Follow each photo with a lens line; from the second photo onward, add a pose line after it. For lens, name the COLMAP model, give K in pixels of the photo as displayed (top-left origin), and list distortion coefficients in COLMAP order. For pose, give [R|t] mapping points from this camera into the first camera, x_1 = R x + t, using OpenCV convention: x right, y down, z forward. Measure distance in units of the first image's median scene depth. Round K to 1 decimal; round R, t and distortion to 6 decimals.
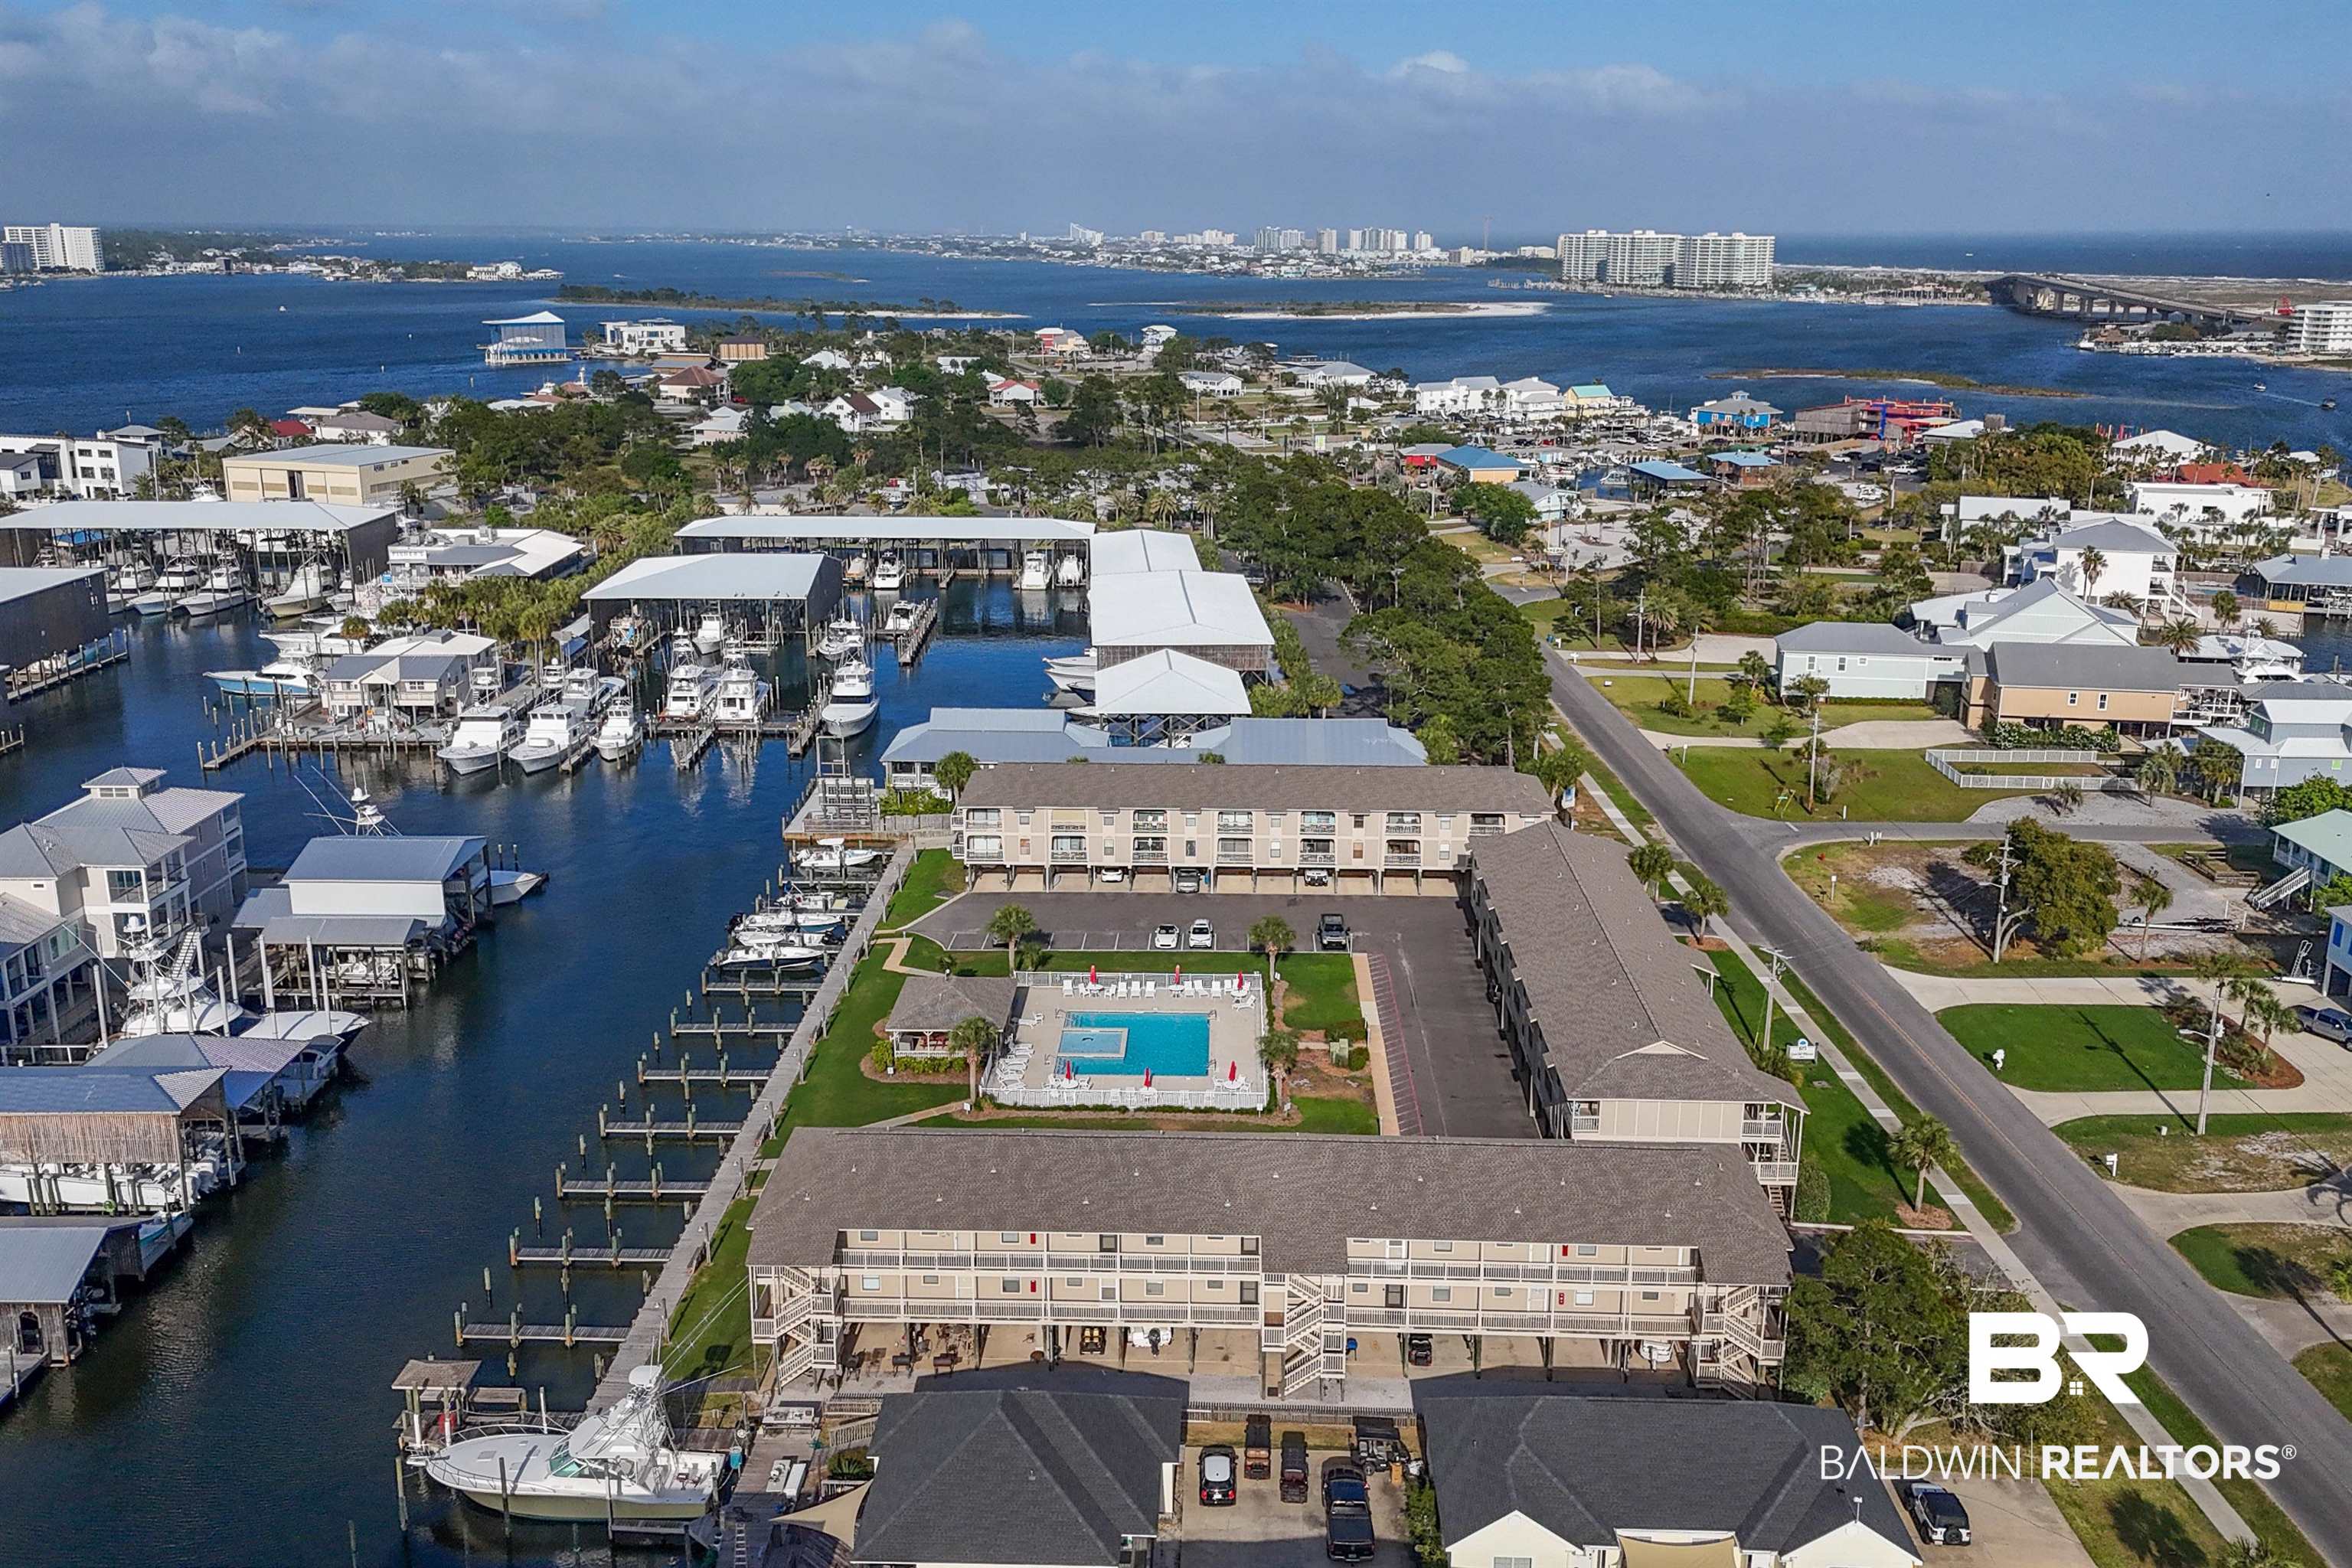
lens RADIAL K [[2084.7, 0, 1173.6], [0, 2084.7, 819.2], [0, 0, 1]] dist [0.057707, -0.057236]
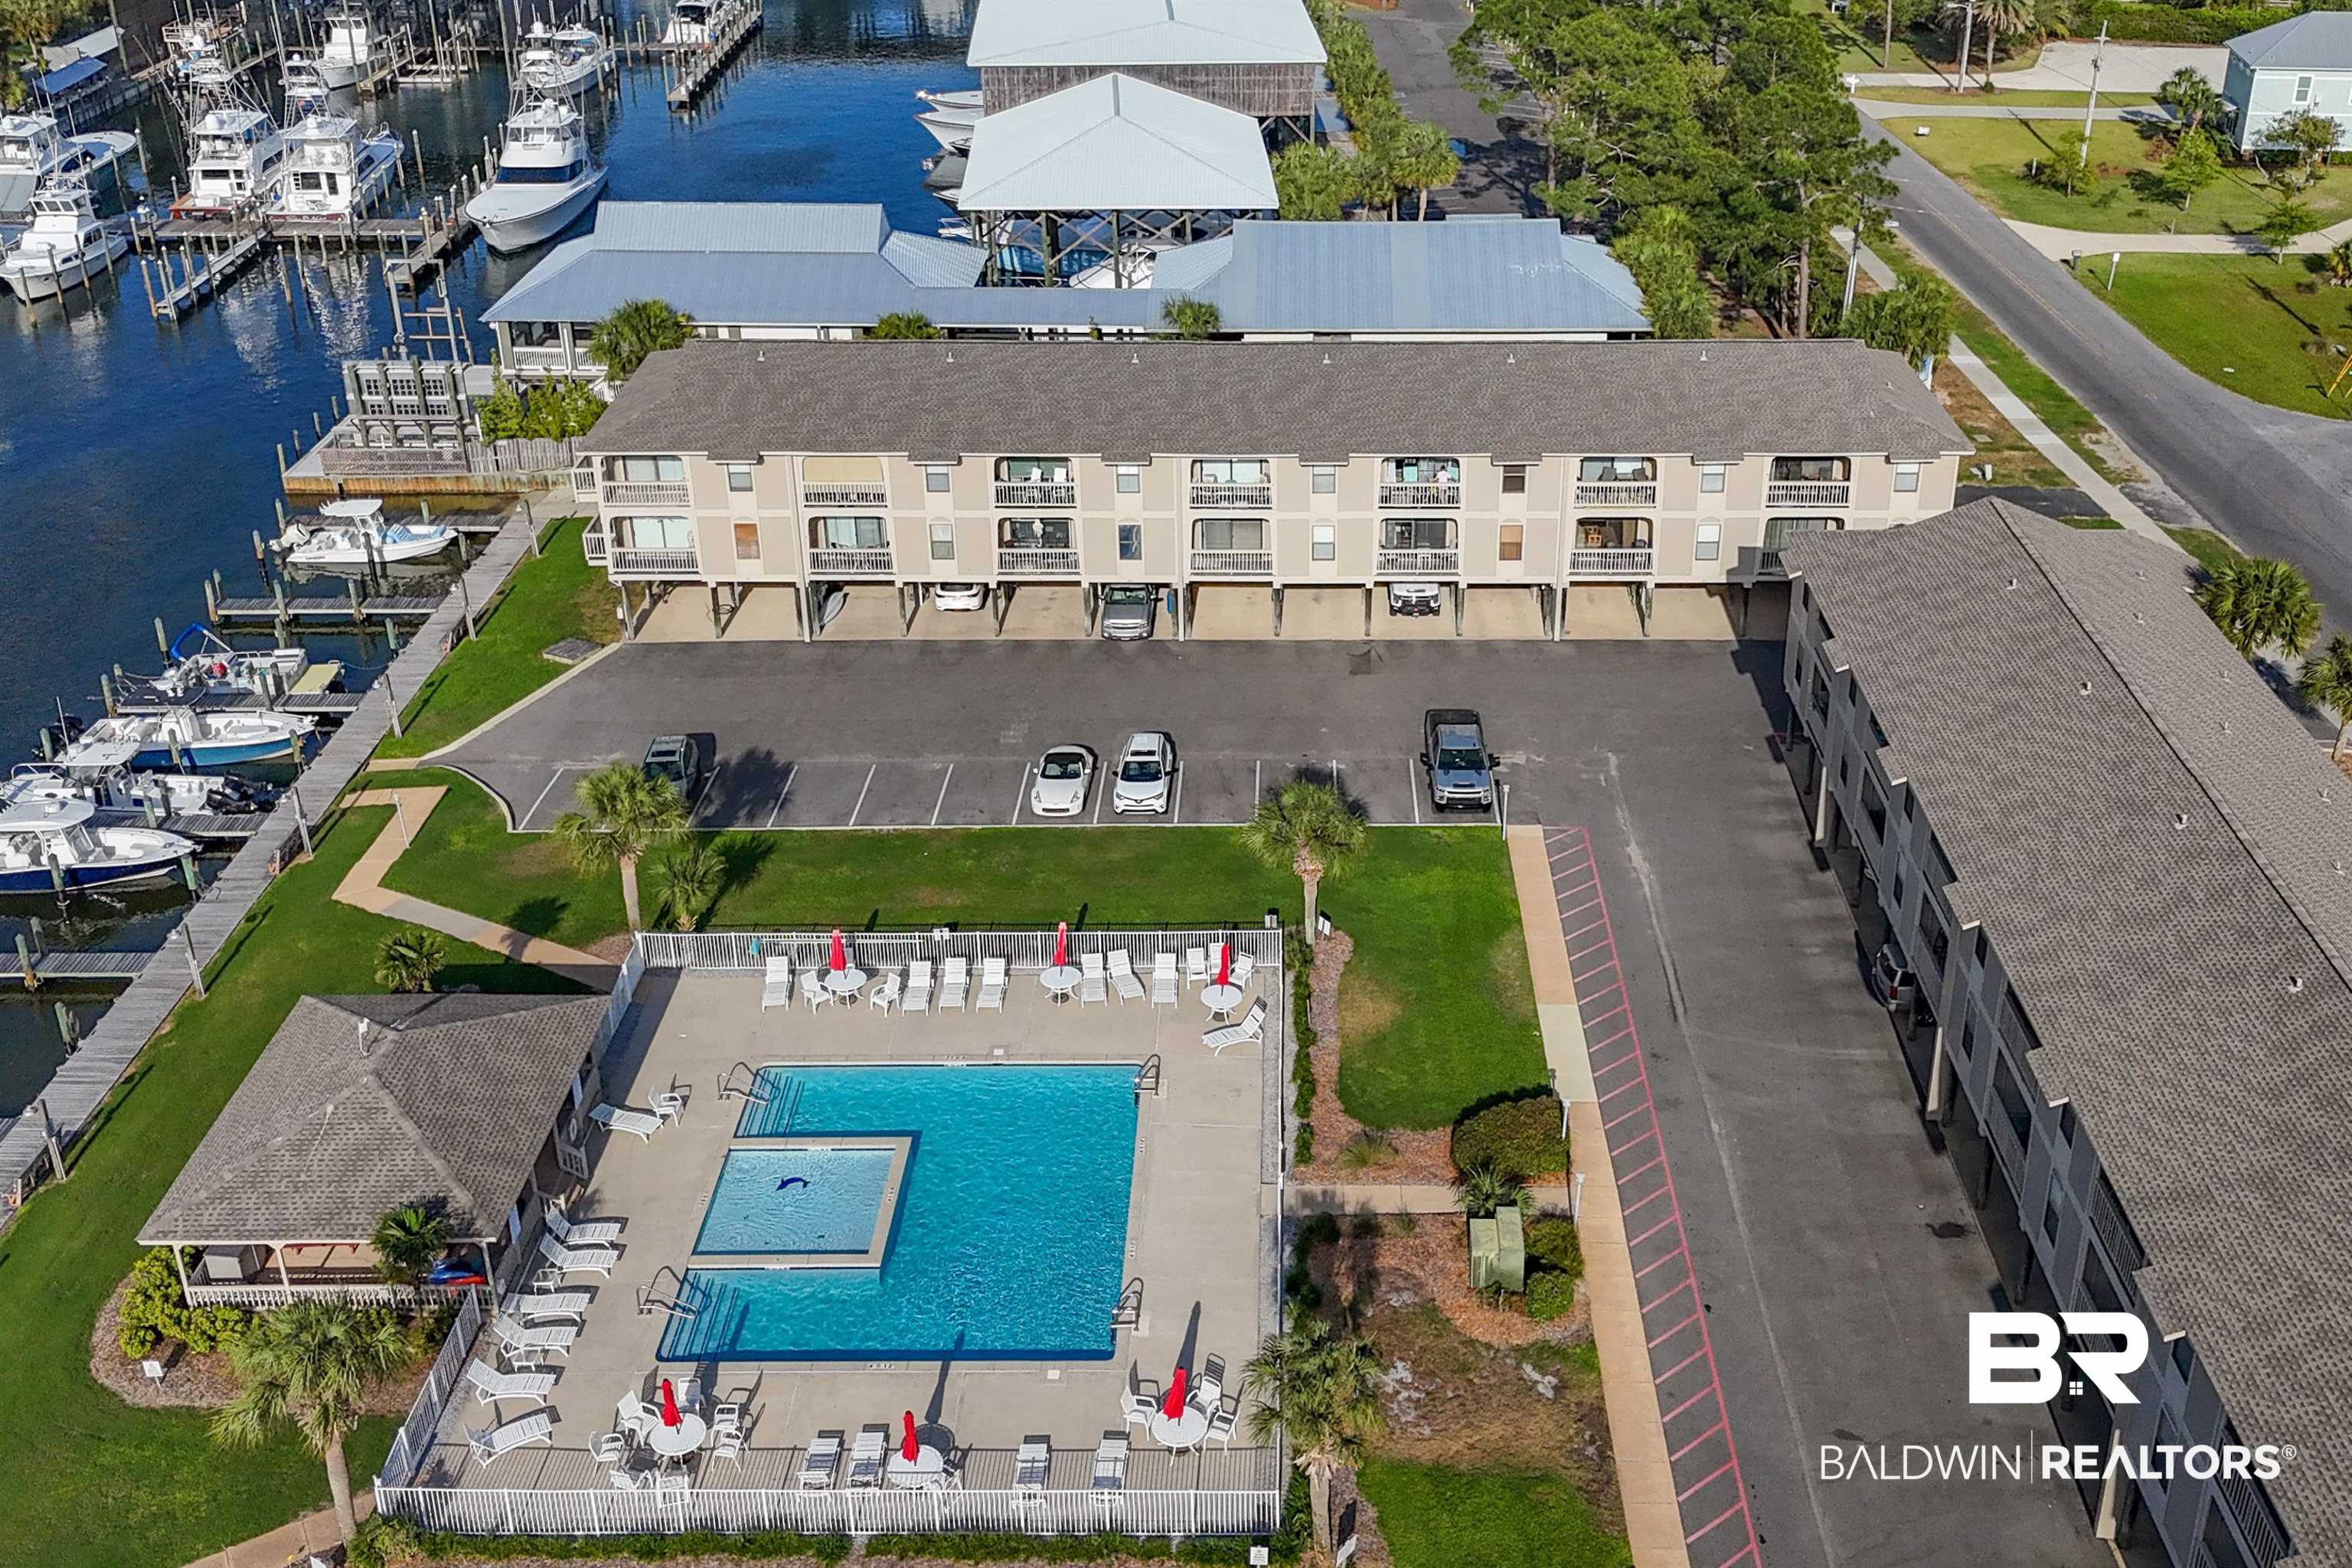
lens RADIAL K [[2360.0, 0, 1305.6], [0, 2360.0, 741.5], [0, 0, 1]] dist [0.142928, -0.307057]
pose [[0.999446, -0.015688, 0.029366, 0.029772], [0.009946, 0.982434, 0.186347, -0.036956], [-0.031773, -0.185952, 0.982045, 0.501858]]
